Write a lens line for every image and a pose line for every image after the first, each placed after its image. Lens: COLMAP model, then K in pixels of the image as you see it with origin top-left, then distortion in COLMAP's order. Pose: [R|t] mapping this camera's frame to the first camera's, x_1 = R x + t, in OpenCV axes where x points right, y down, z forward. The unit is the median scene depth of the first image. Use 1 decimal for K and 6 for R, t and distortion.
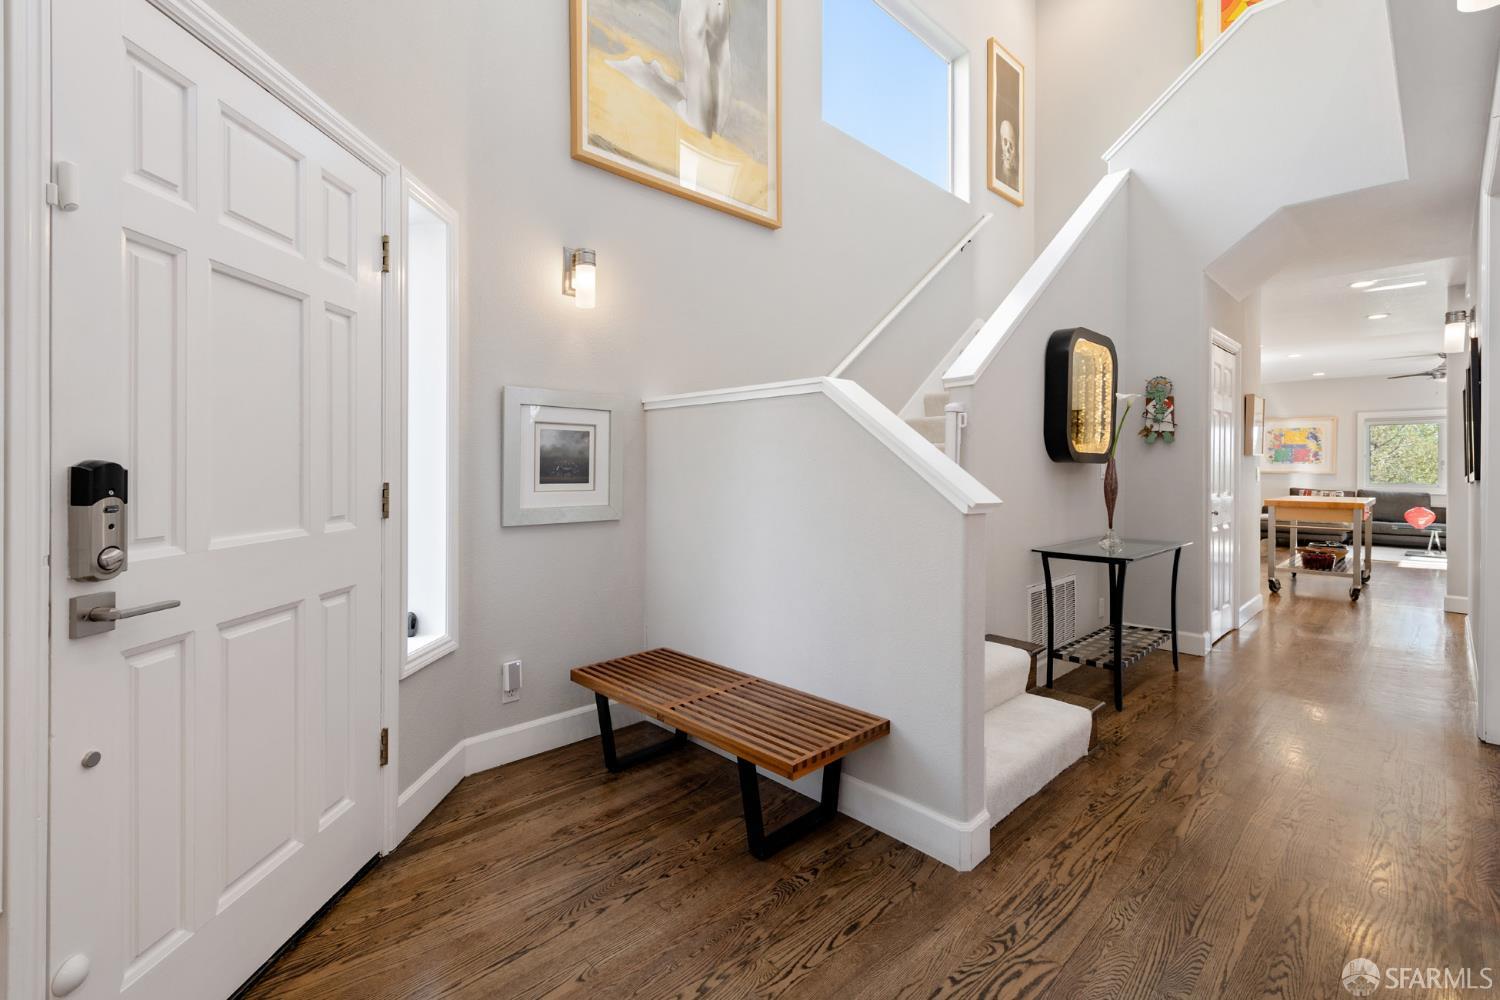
lens RADIAL K [[658.7, 0, 751.6], [0, 658.7, 465.7], [0, 0, 1]] dist [0.001748, 0.000161]
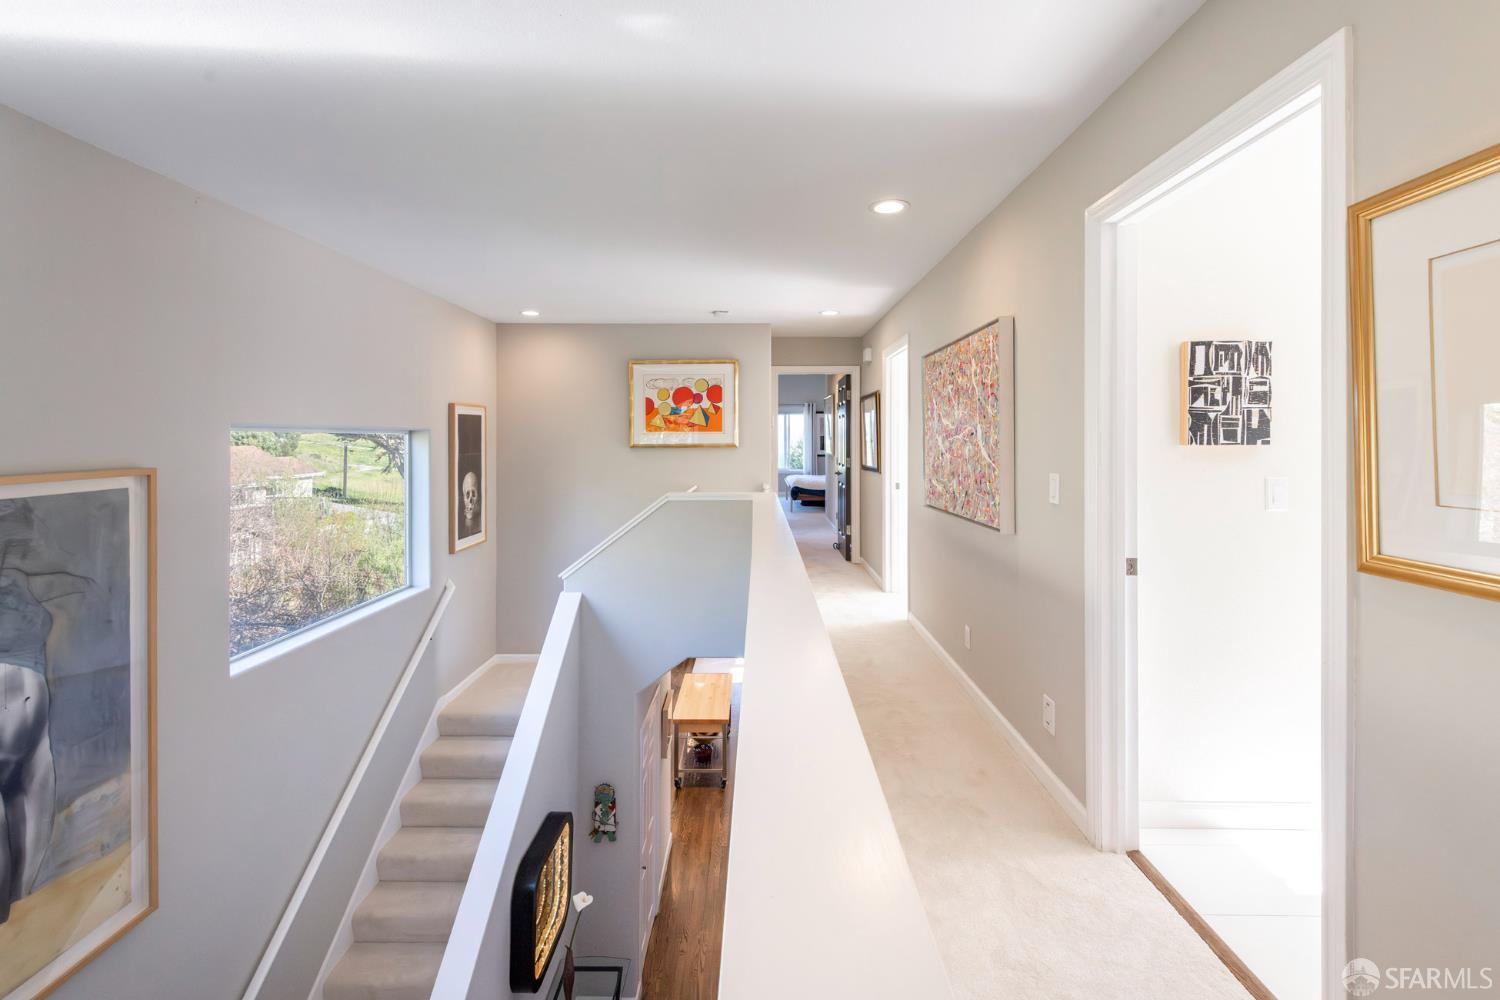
lens RADIAL K [[628.8, 0, 751.8], [0, 628.8, 444.5], [0, 0, 1]] dist [0.001240, 0.000002]
pose [[0.697900, -0.006049, 0.716170, 0.004955], [0.000052, 0.999965, 0.008395, -0.650440], [-0.716195, -0.005822, 0.697876, 0.033986]]
